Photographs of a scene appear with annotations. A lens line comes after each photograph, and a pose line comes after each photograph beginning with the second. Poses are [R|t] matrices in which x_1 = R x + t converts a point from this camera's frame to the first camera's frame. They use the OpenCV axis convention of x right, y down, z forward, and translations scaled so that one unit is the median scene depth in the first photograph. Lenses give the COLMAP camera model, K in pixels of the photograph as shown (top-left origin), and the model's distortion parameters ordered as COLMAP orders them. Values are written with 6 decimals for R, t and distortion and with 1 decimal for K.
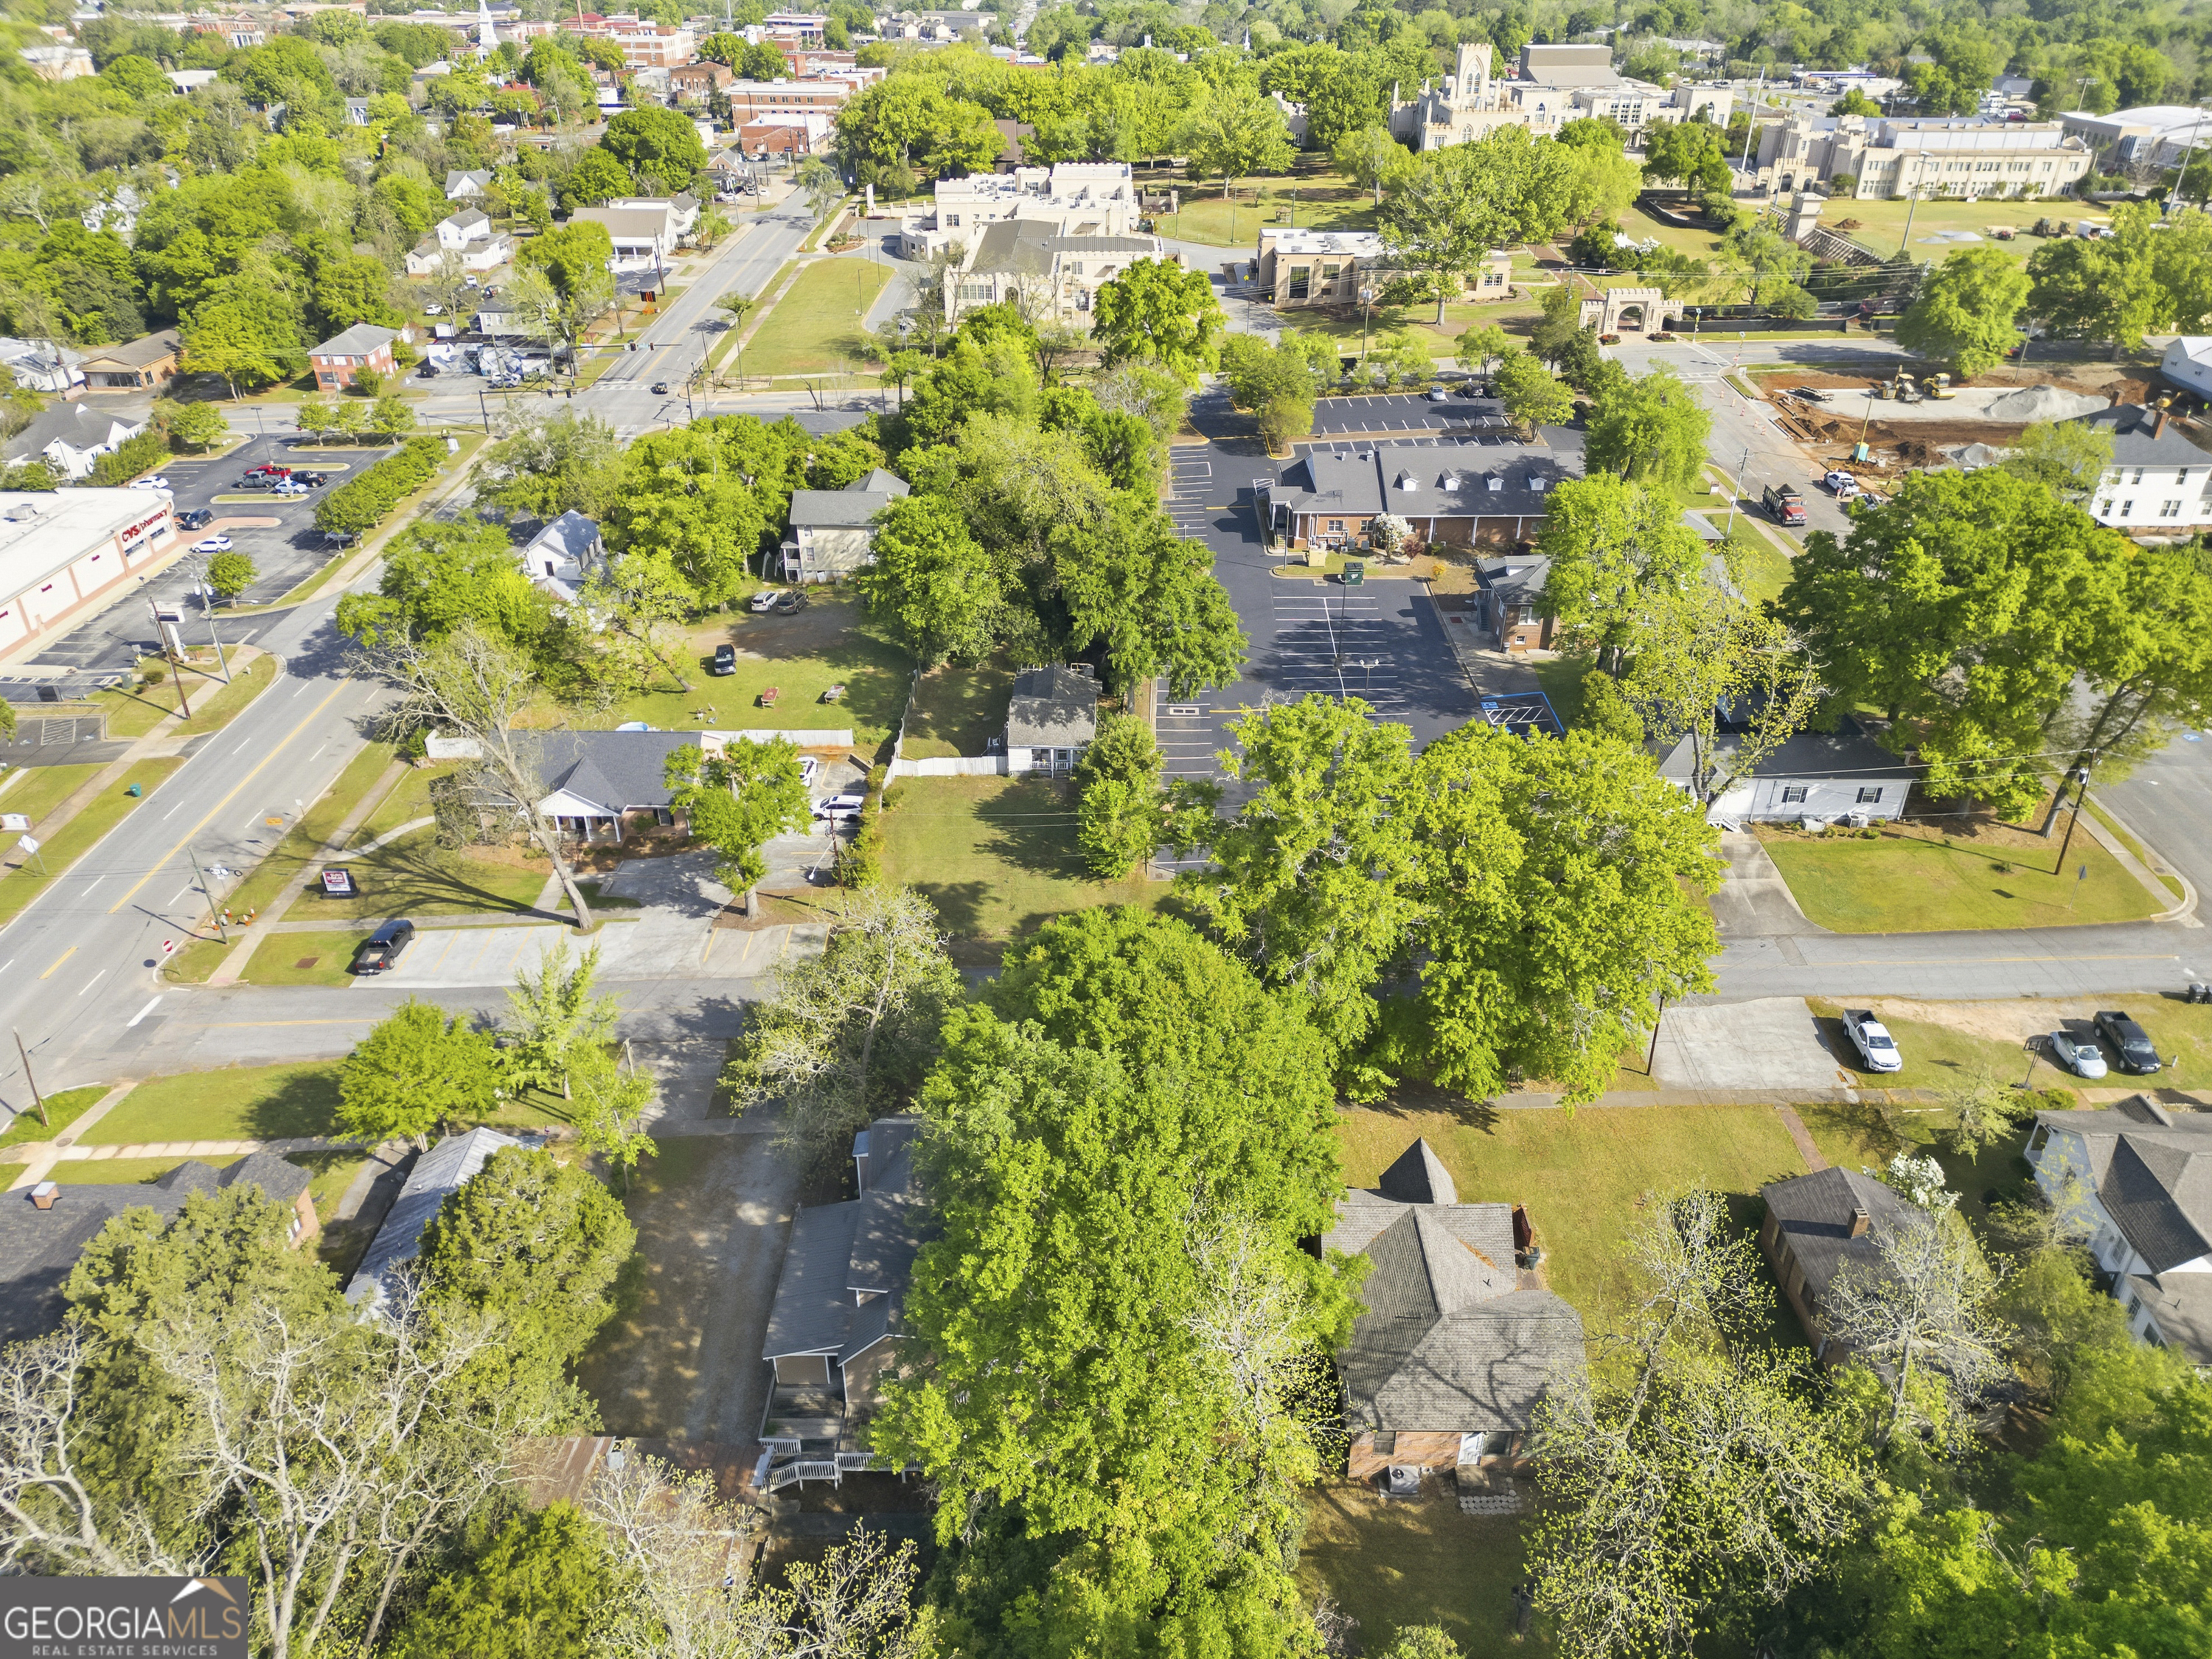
lens RADIAL K [[1543.1, 0, 1096.1], [0, 1543.1, 831.6], [0, 0, 1]] dist [0.087860, -0.081485]
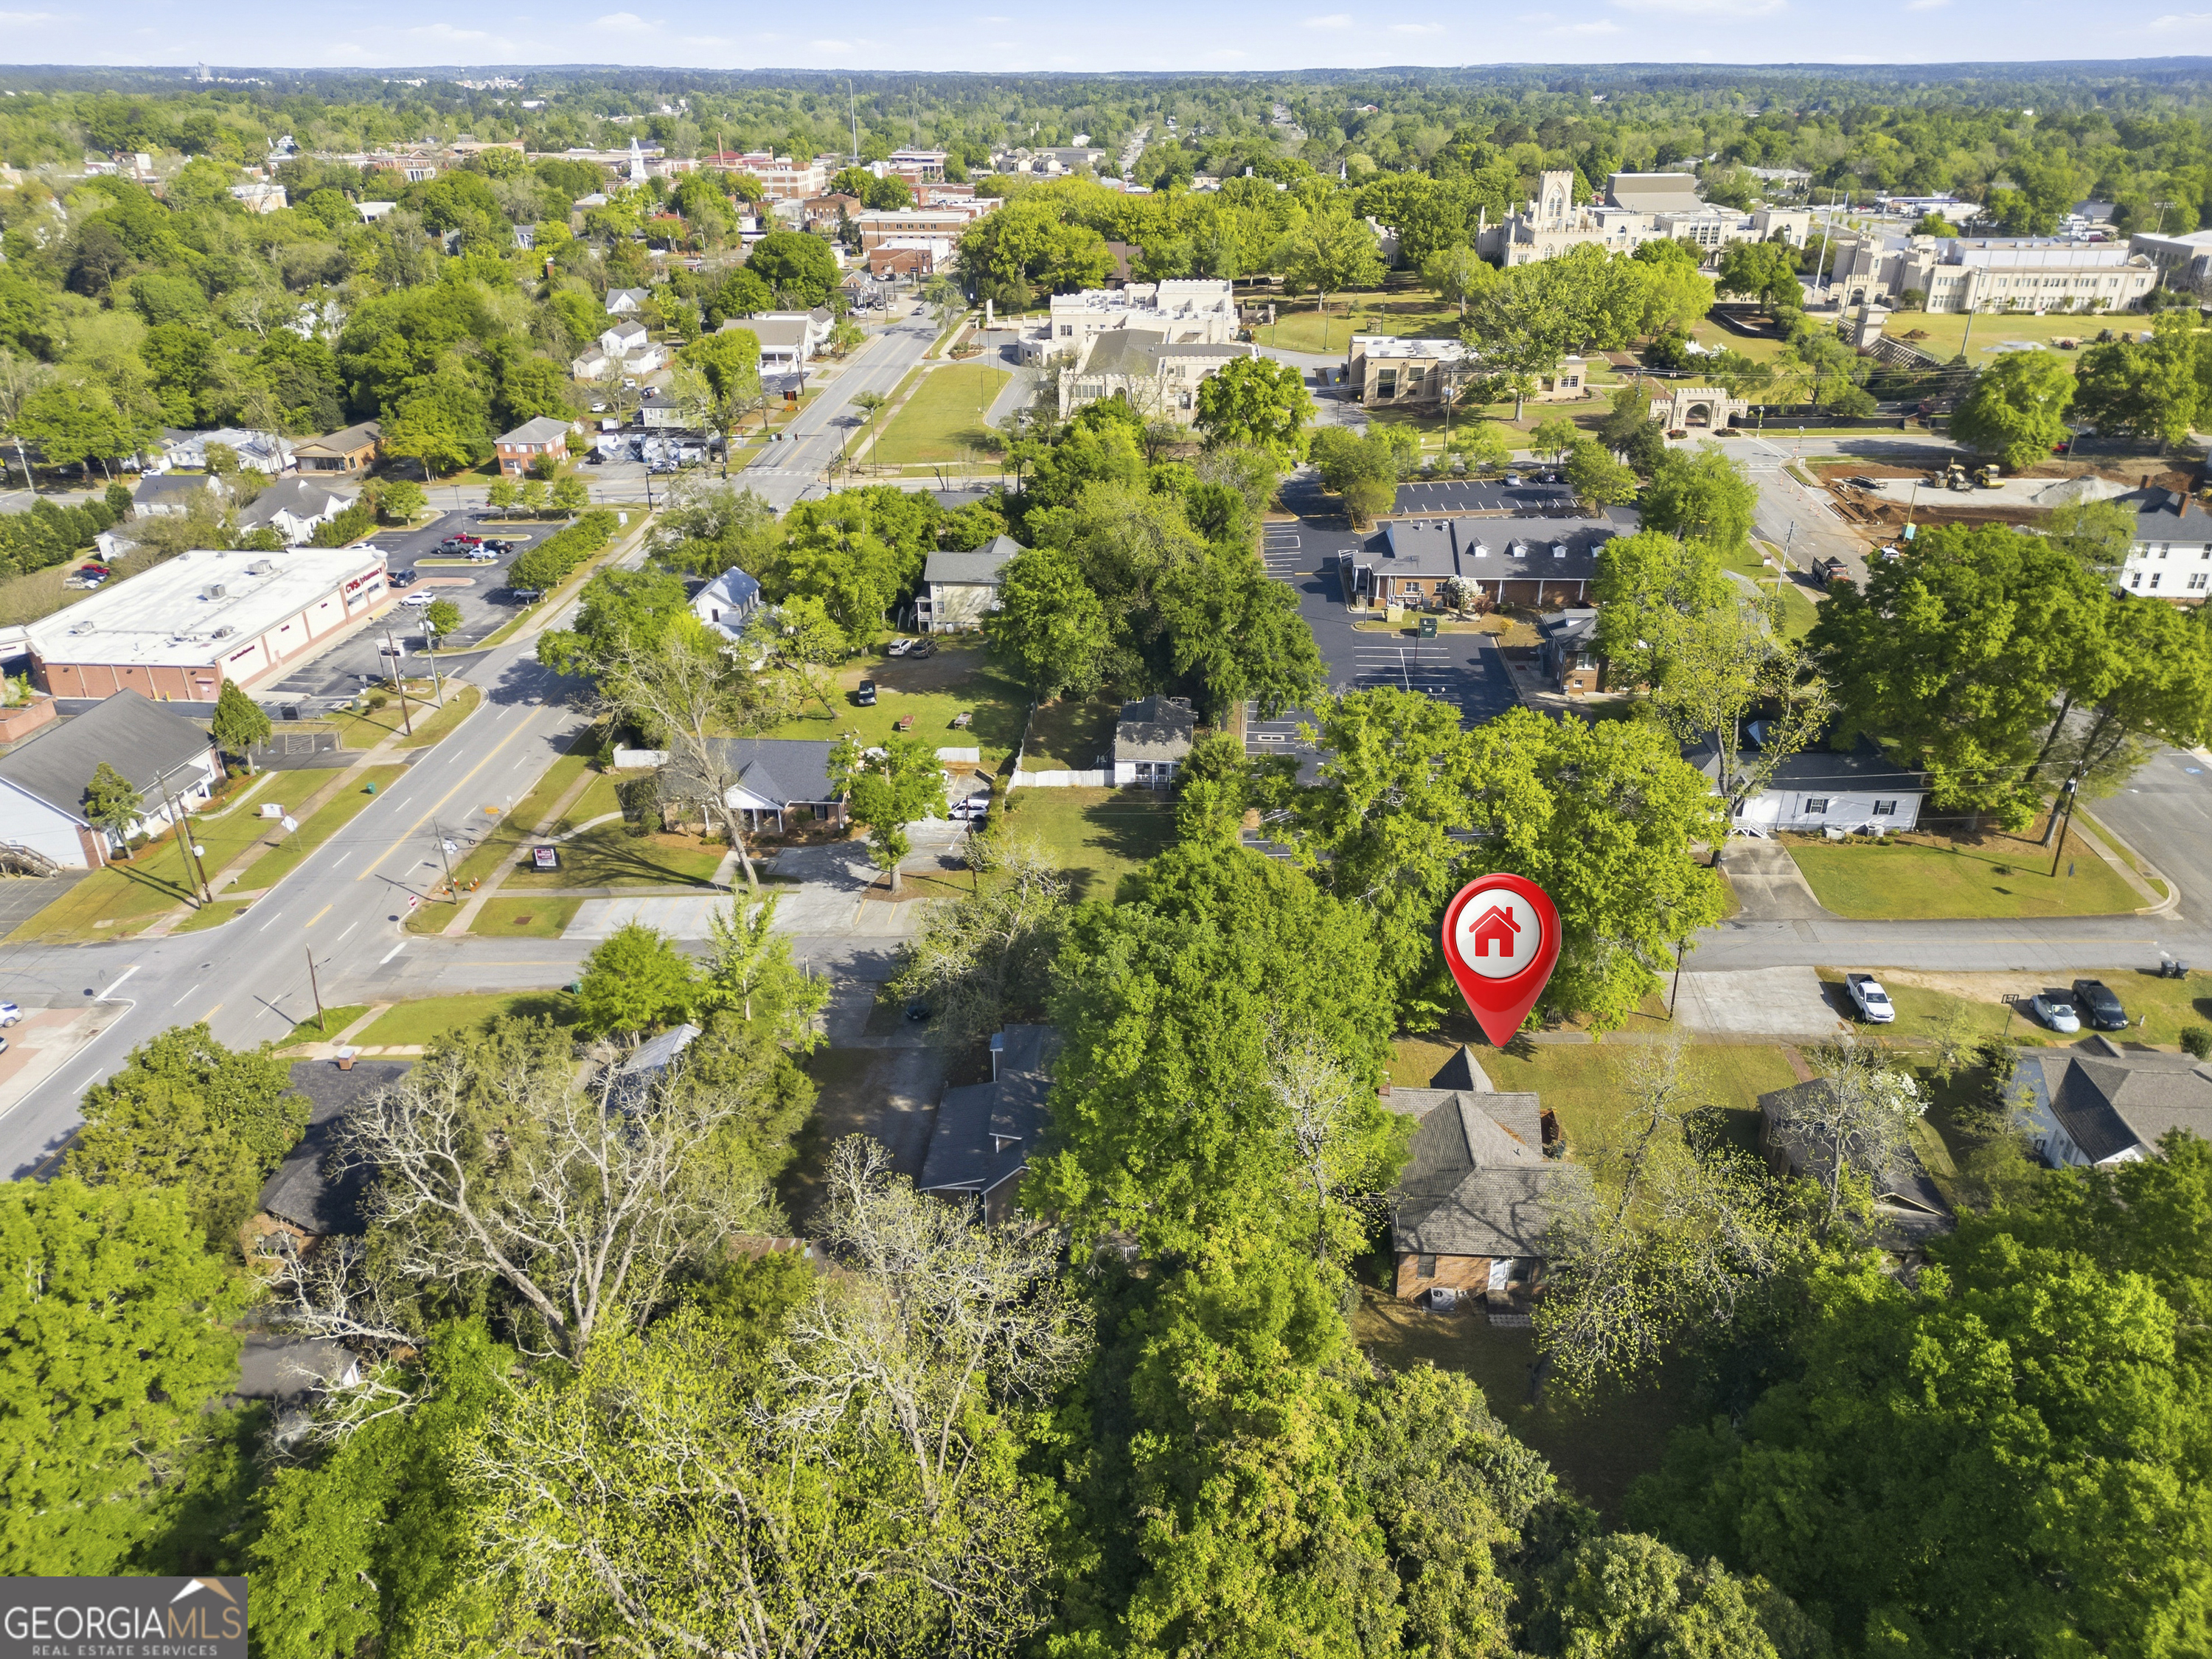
lens RADIAL K [[1543.1, 0, 1096.1], [0, 1543.1, 831.6], [0, 0, 1]] dist [0.087860, -0.081485]
pose [[0.998179, 0.020968, -0.056566, -0.004409], [-0.024838, 0.997336, -0.068593, 0.056719], [0.054977, 0.069873, 0.996040, -0.099185]]
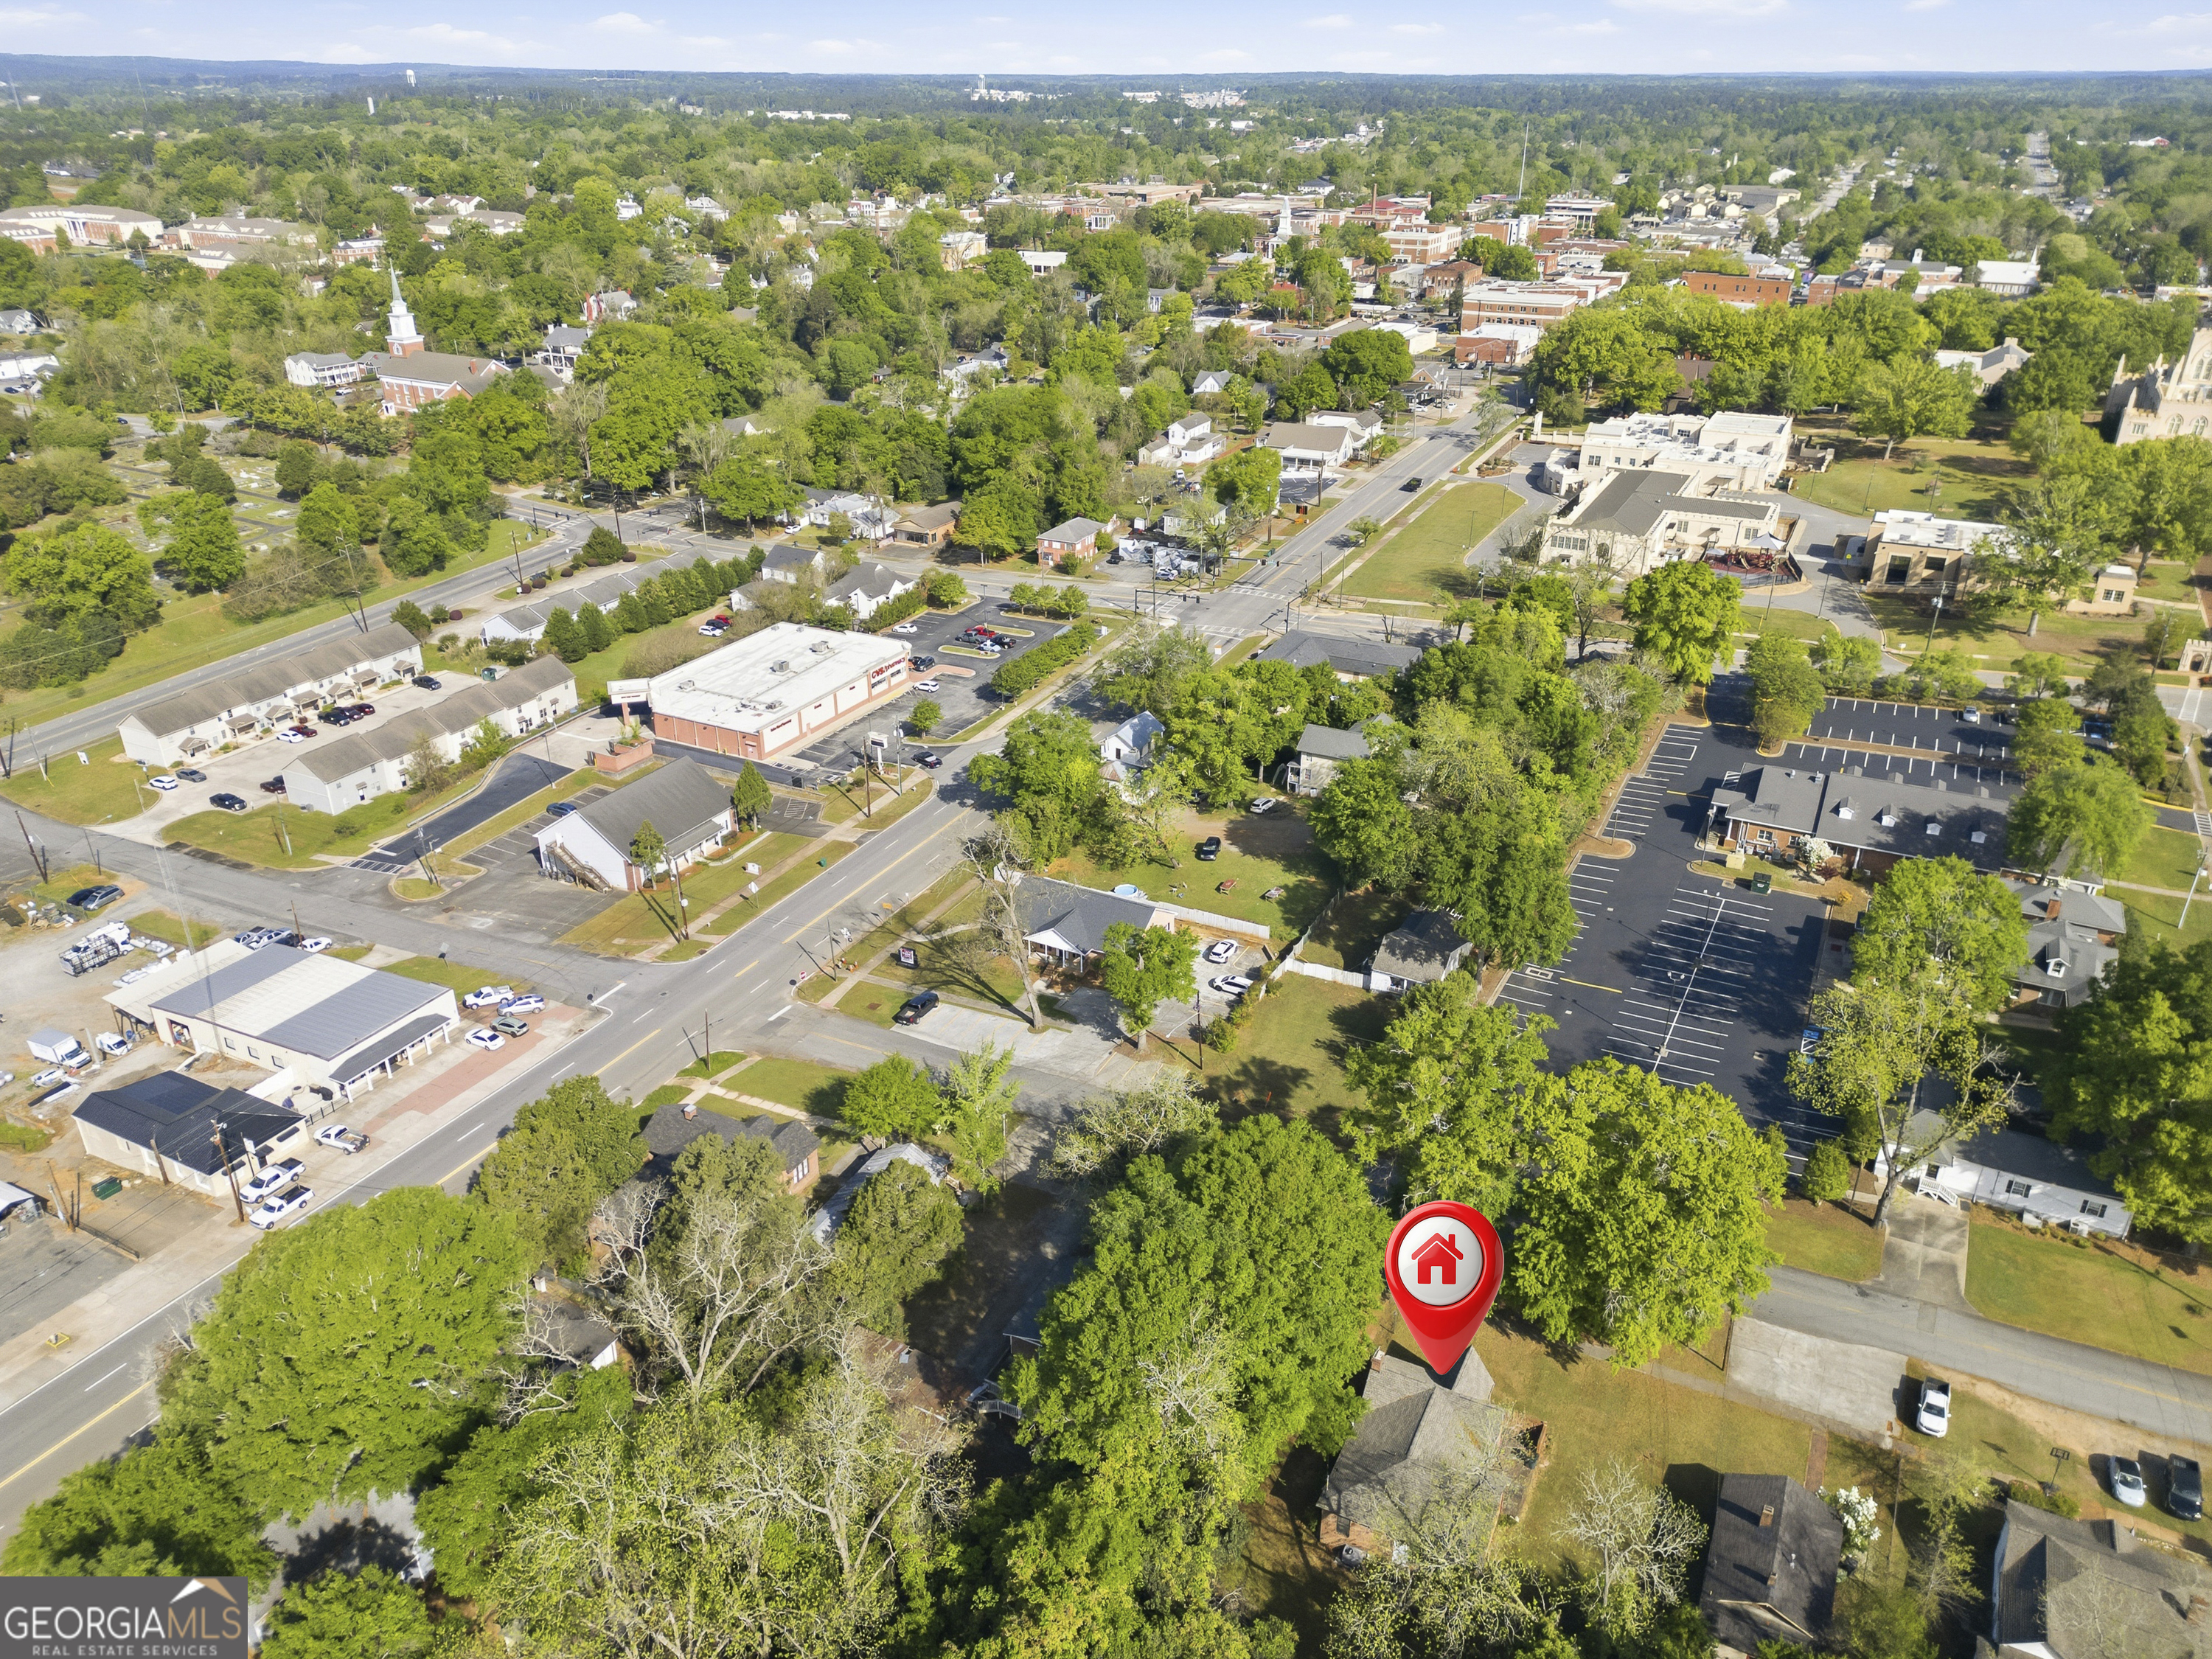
lens RADIAL K [[1540.8, 0, 1095.9], [0, 1540.8, 834.3], [0, 0, 1]] dist [0.100154, -0.106232]
pose [[0.891603, 0.199855, -0.406327, 0.178176], [-0.227360, 0.973605, -0.020022, -0.065230], [0.391601, 0.110234, 0.913508, -0.206498]]
